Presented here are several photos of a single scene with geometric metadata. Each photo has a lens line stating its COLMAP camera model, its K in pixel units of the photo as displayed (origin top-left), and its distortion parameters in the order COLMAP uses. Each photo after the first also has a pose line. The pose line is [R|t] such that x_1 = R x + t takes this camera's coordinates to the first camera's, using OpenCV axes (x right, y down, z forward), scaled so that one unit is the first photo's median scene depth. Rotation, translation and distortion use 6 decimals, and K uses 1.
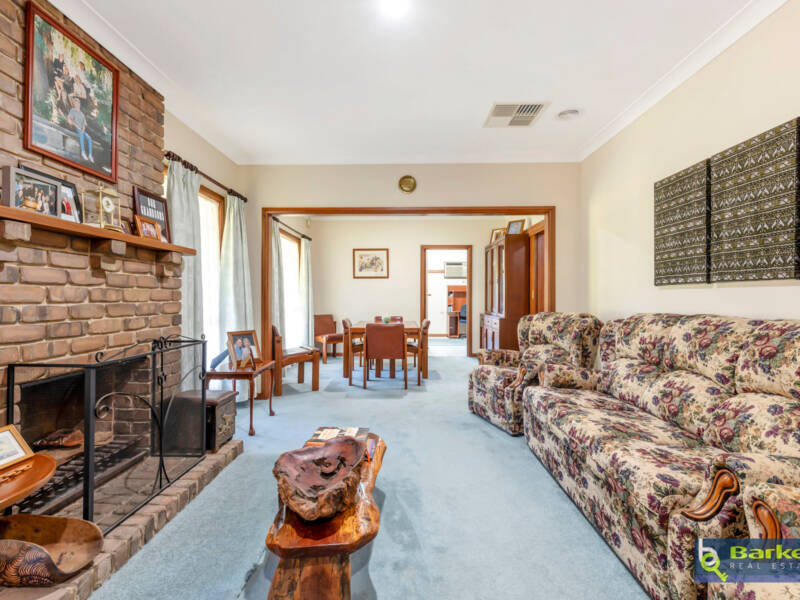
lens RADIAL K [[386.5, 0, 400.2], [0, 386.5, 296.1], [0, 0, 1]] dist [-0.001480, -0.001084]
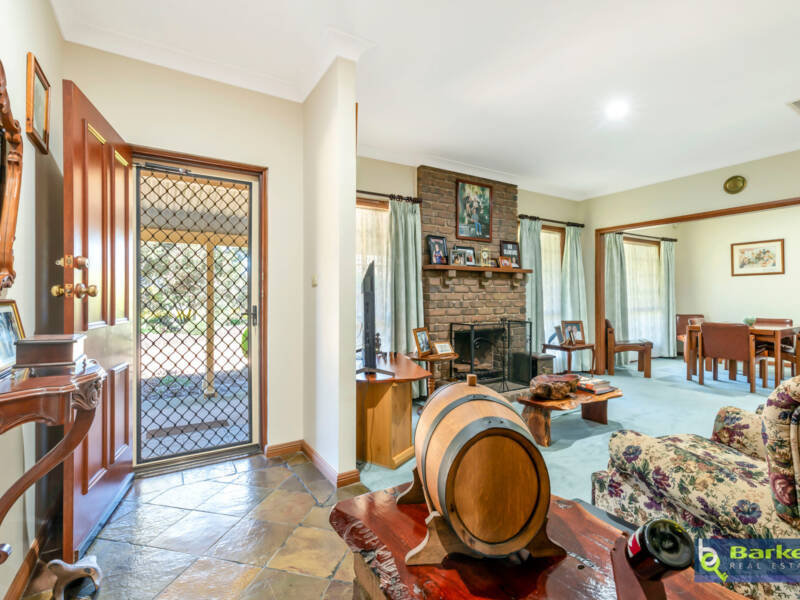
lens RADIAL K [[386.5, 0, 399.2], [0, 386.5, 296.4], [0, 0, 1]] dist [-0.001480, -0.001084]
pose [[0.541880, -0.002353, -0.840453, 0.678395], [0.005126, 0.999987, 0.000504, -0.007110], [0.840440, -0.004581, 0.541885, -0.490517]]
